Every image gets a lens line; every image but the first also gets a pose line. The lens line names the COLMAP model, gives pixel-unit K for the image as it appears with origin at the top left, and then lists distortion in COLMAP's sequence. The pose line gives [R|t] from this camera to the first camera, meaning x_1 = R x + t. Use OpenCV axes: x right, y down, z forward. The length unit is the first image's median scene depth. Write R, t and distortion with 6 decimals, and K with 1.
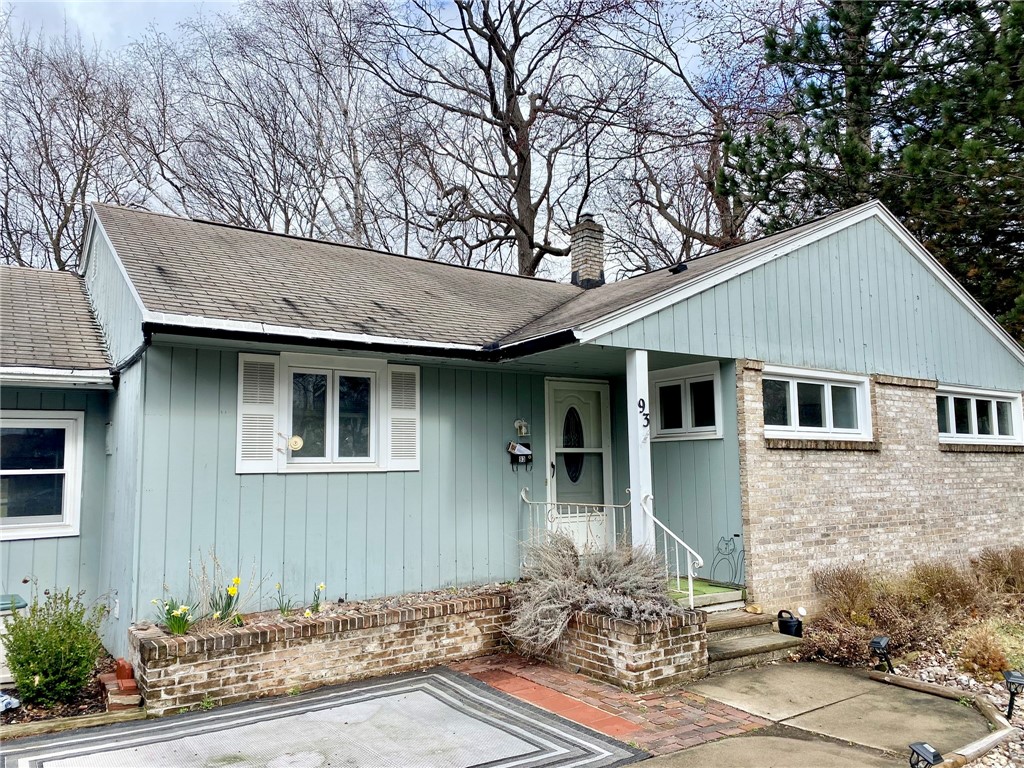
lens RADIAL K [[785.6, 0, 502.8], [0, 785.6, 384.9], [0, 0, 1]] dist [0.019804, -0.003344]
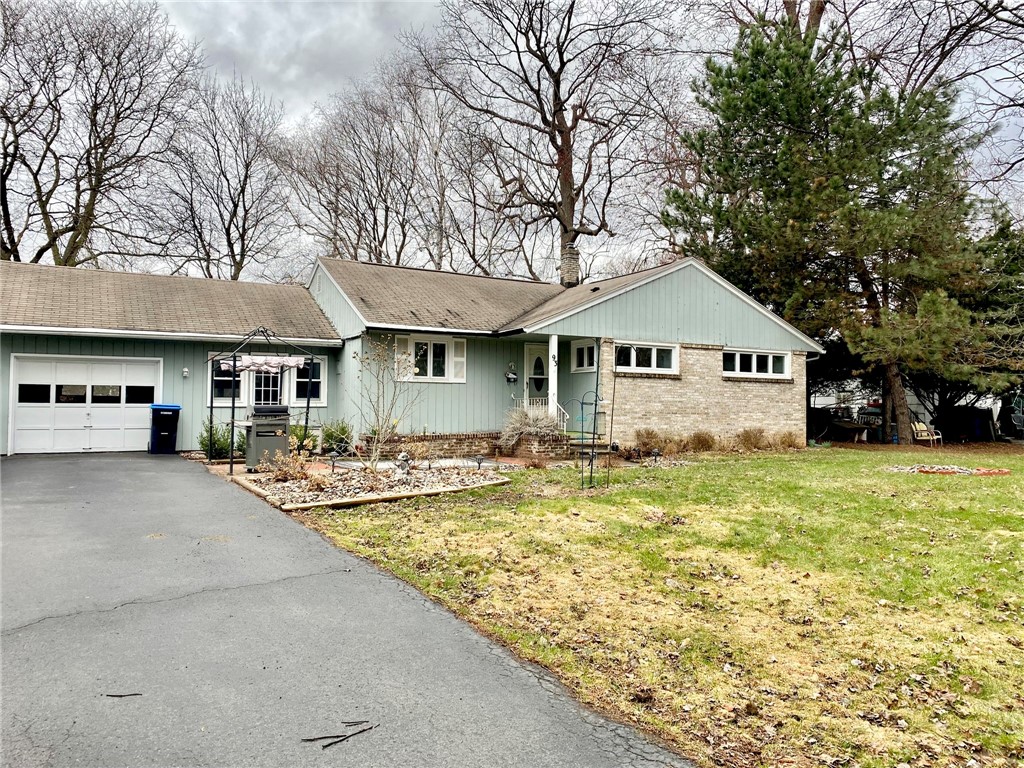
lens RADIAL K [[785.6, 0, 502.8], [0, 785.6, 384.9], [0, 0, 1]] dist [0.019804, -0.003344]
pose [[0.995069, 0.018371, -0.097465, 0.230148], [-0.010656, 0.996810, 0.079098, -0.072262], [0.098607, -0.077669, 0.992091, -1.309503]]
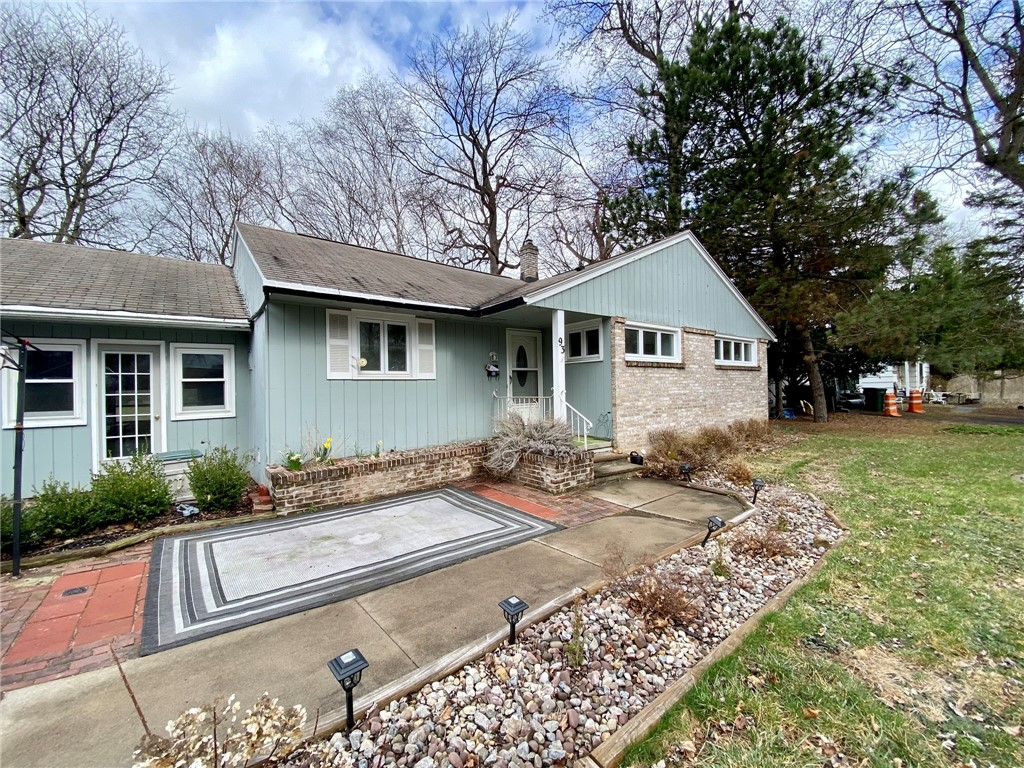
lens RADIAL K [[414.2, 0, 512.1], [0, 414.2, 381.7], [0, 0, 1]] dist [0.055380, -0.039717]
pose [[0.997425, -0.005639, 0.071489, -0.000512], [-0.001095, 0.995590, 0.093805, 0.026227], [-0.071702, -0.093642, 0.993021, 0.051254]]
